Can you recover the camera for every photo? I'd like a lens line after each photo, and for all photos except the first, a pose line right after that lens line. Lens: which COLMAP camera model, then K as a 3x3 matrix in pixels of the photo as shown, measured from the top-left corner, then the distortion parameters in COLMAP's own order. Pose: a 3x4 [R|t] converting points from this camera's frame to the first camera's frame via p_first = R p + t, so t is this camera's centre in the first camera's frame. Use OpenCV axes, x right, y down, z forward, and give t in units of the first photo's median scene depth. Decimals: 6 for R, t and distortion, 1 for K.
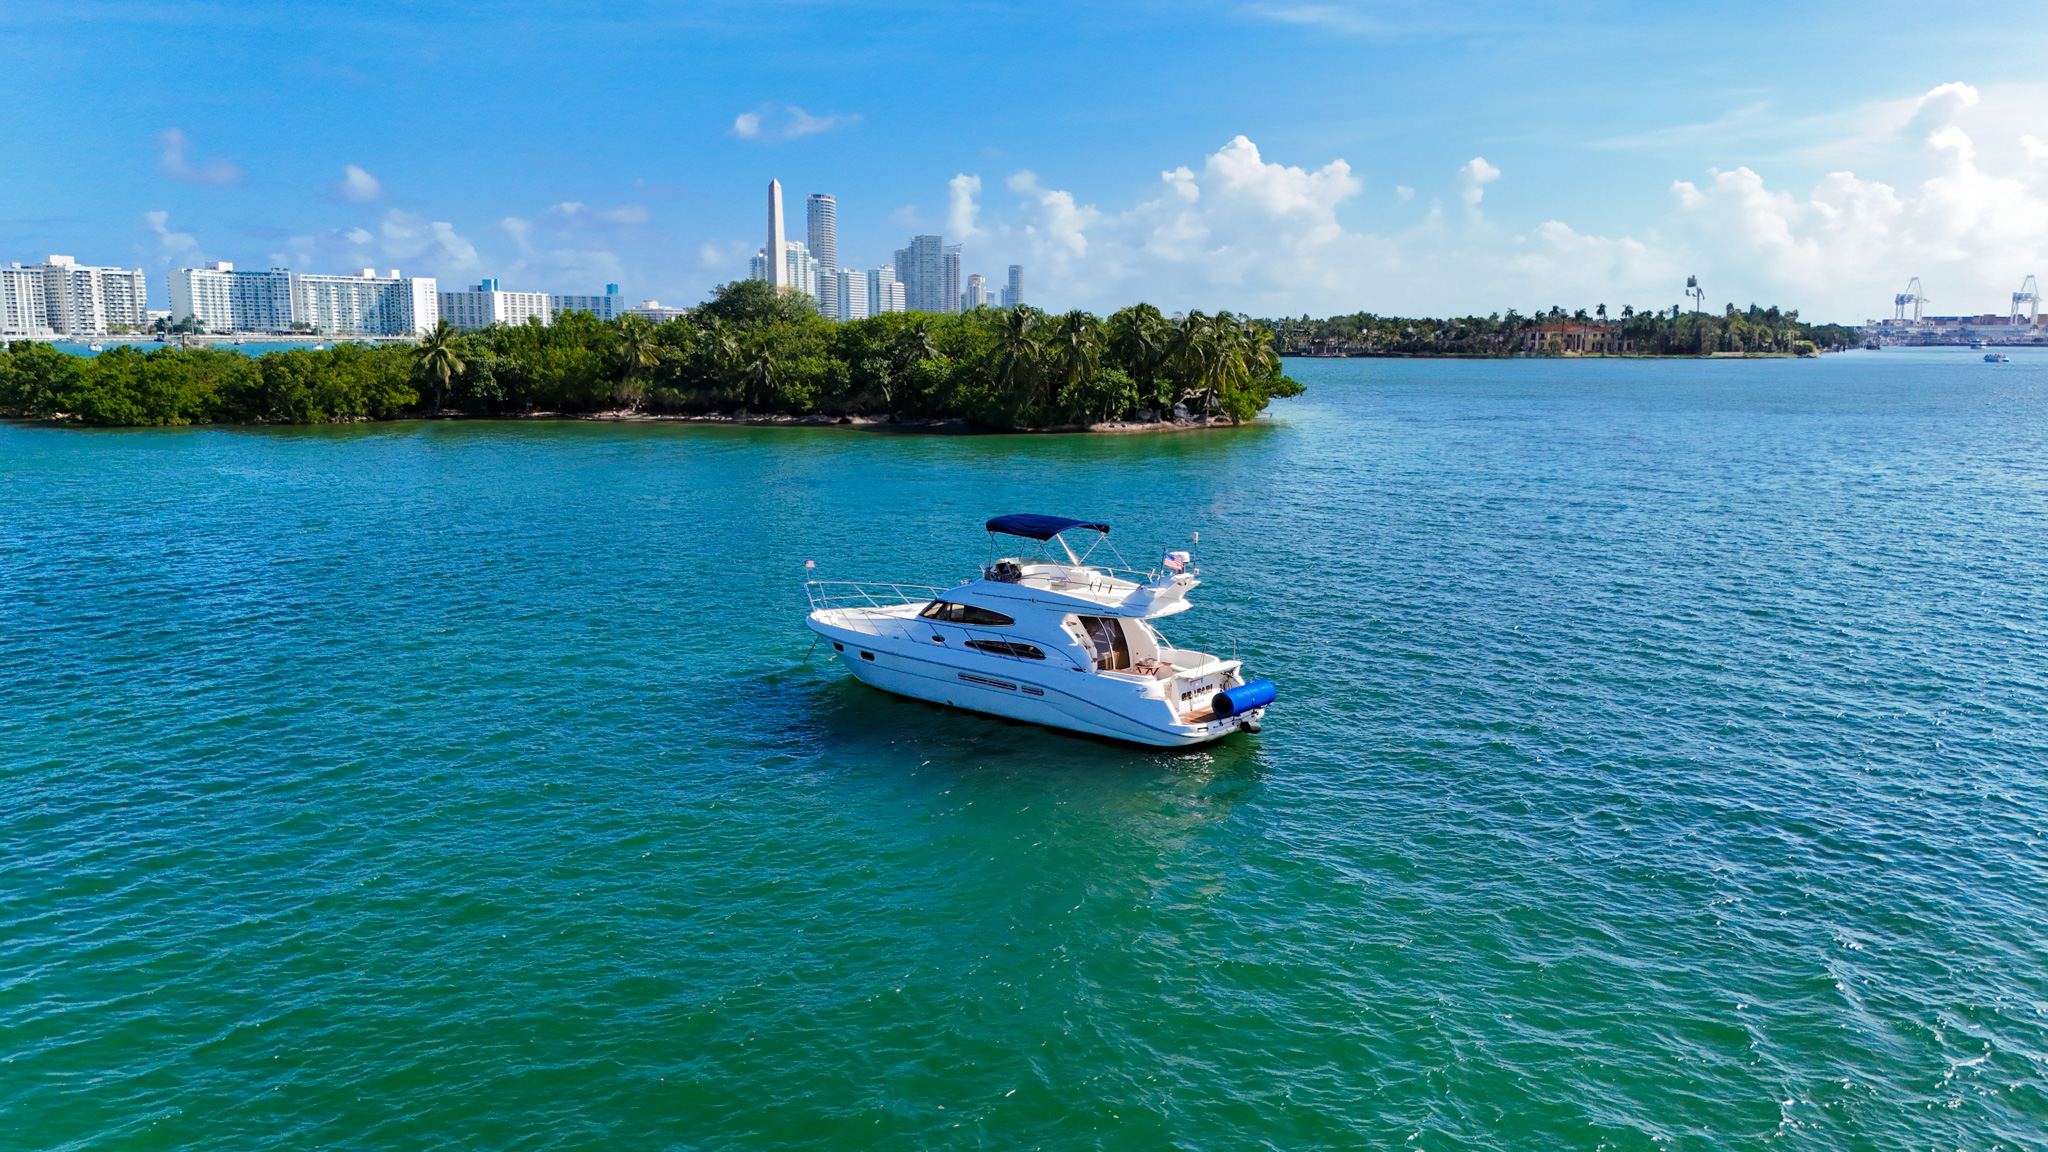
lens RADIAL K [[1499.9, 0, 1043.0], [0, 1499.9, 587.9], [0, 0, 1]] dist [0.065309, -0.082997]
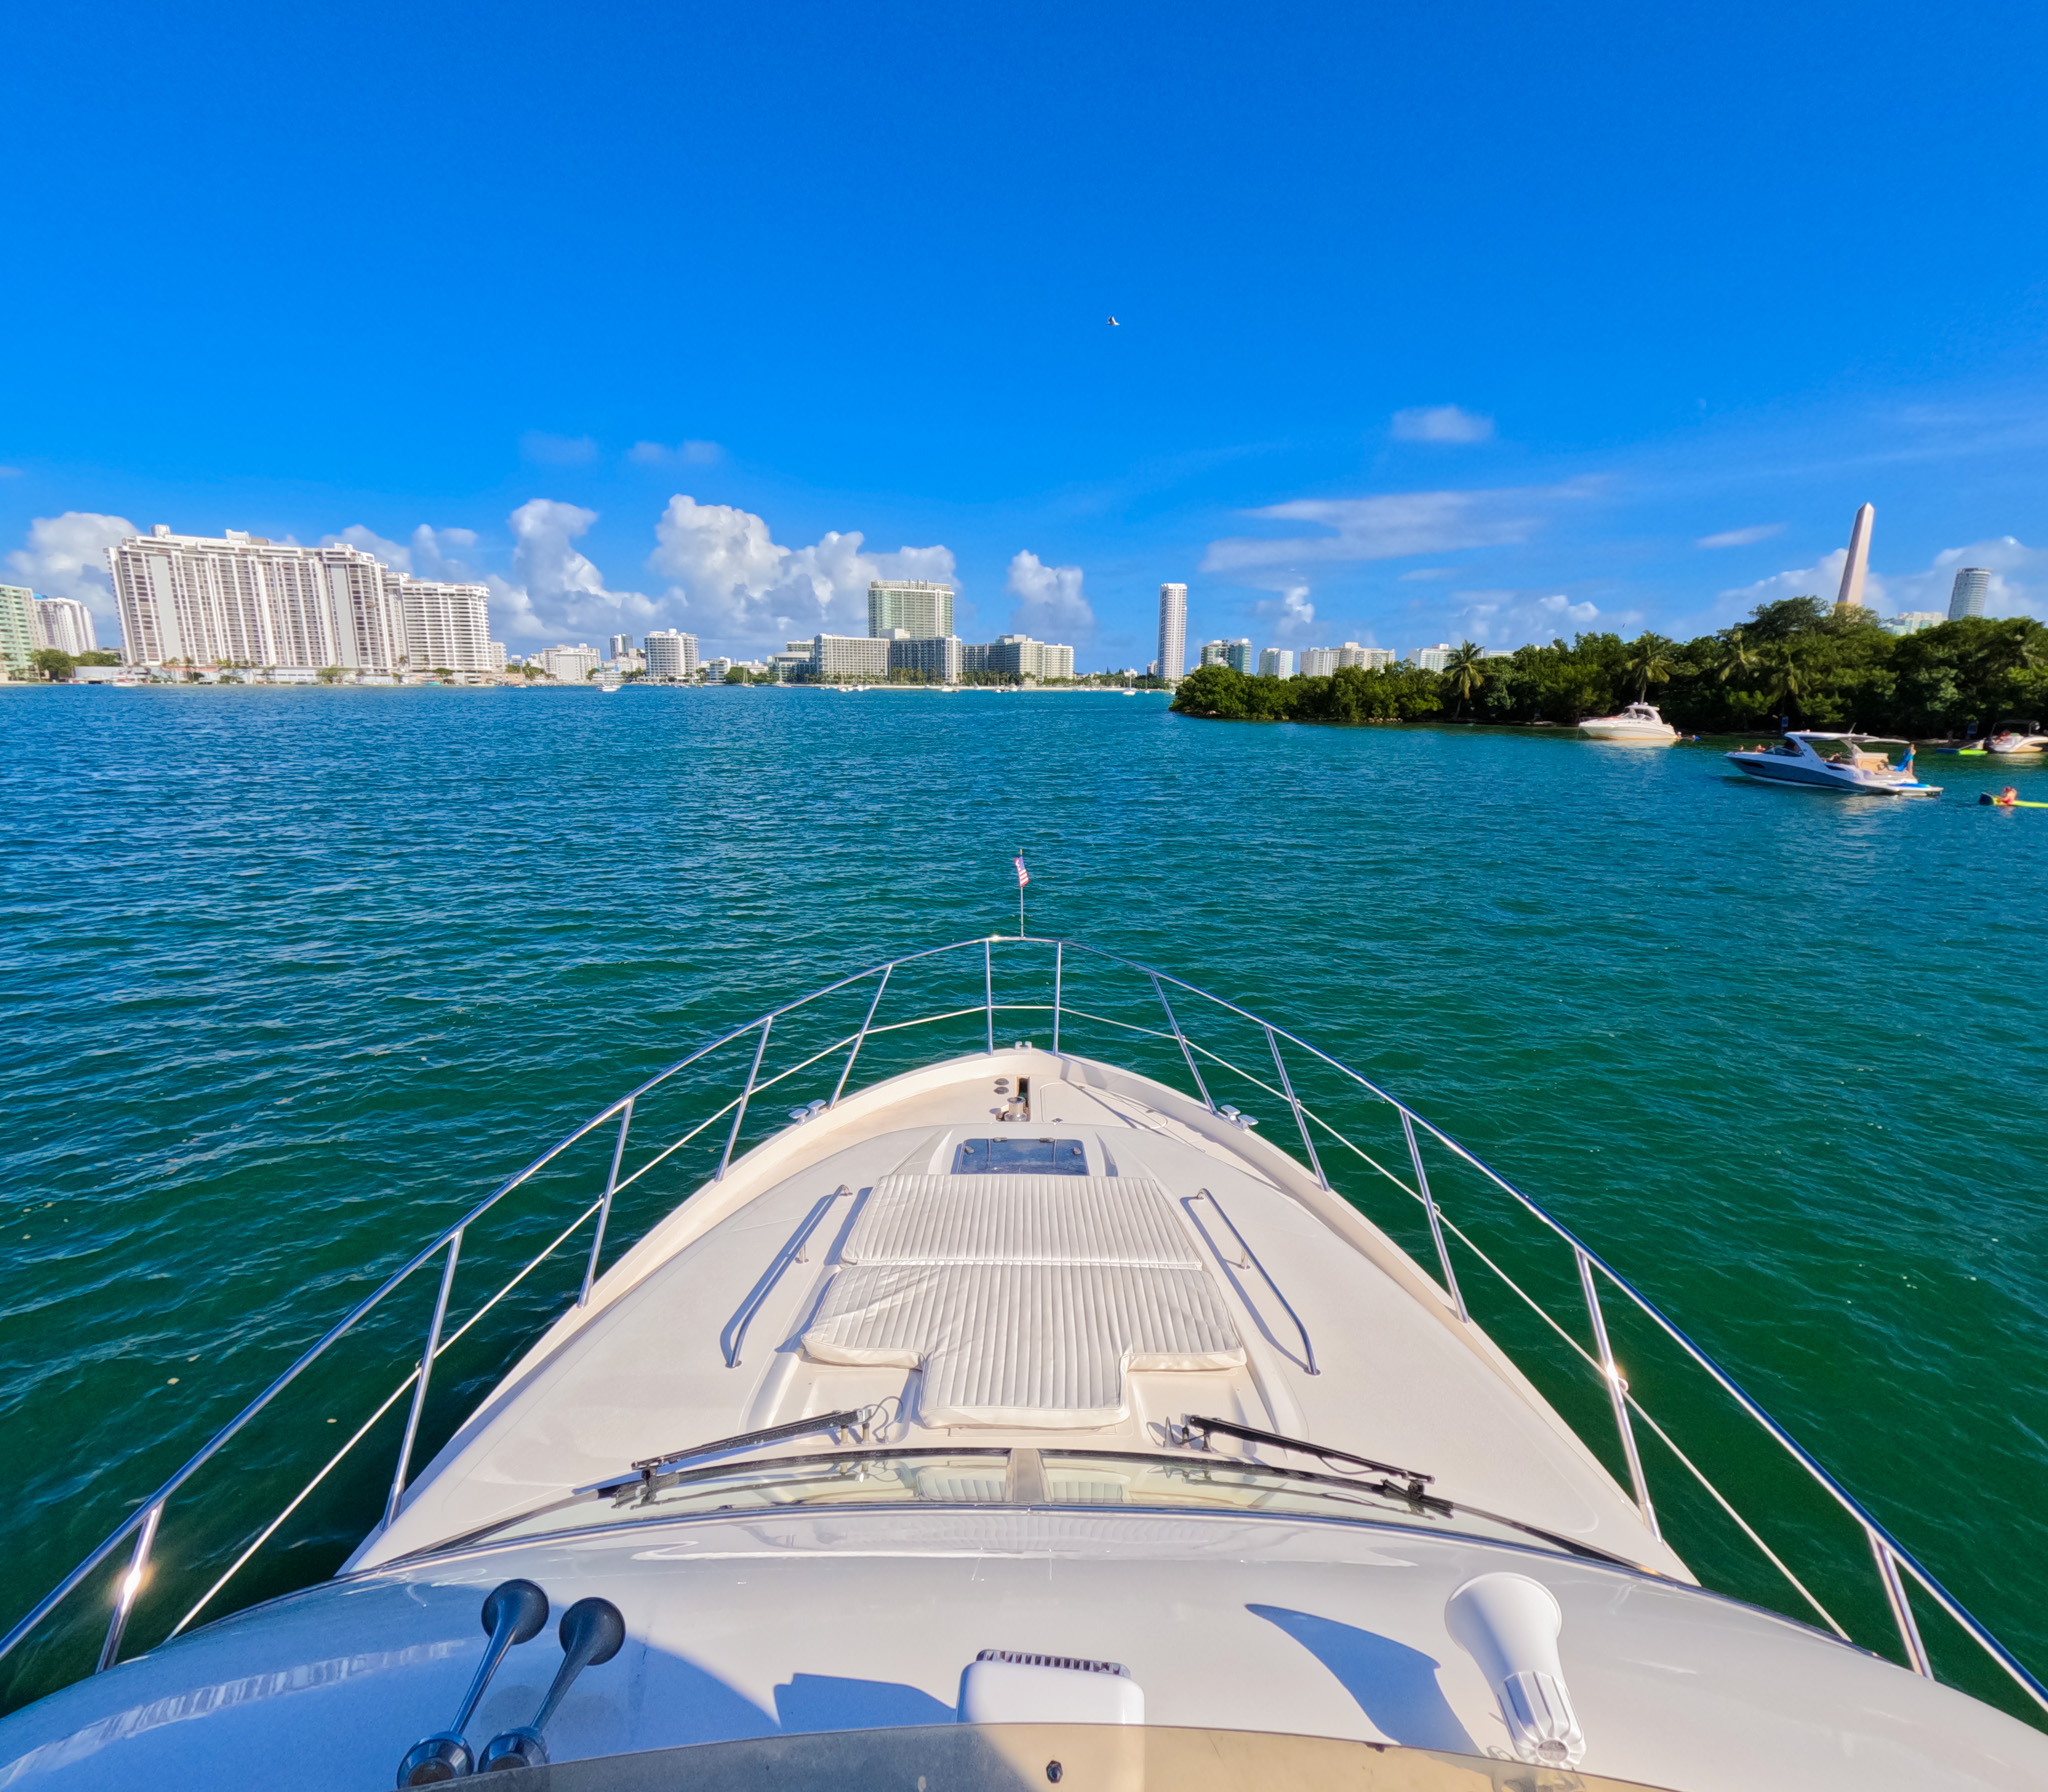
lens RADIAL K [[975.3, 0, 1024.0], [0, 975.3, 896.0], [0, 0, 1]] dist [-0.006837, 0.003584]
pose [[0.623641, 0.168969, -0.763231, 0.009662], [-0.141284, 0.984644, 0.102543, -0.005069], [0.768837, 0.043882, 0.637937, 0.223406]]
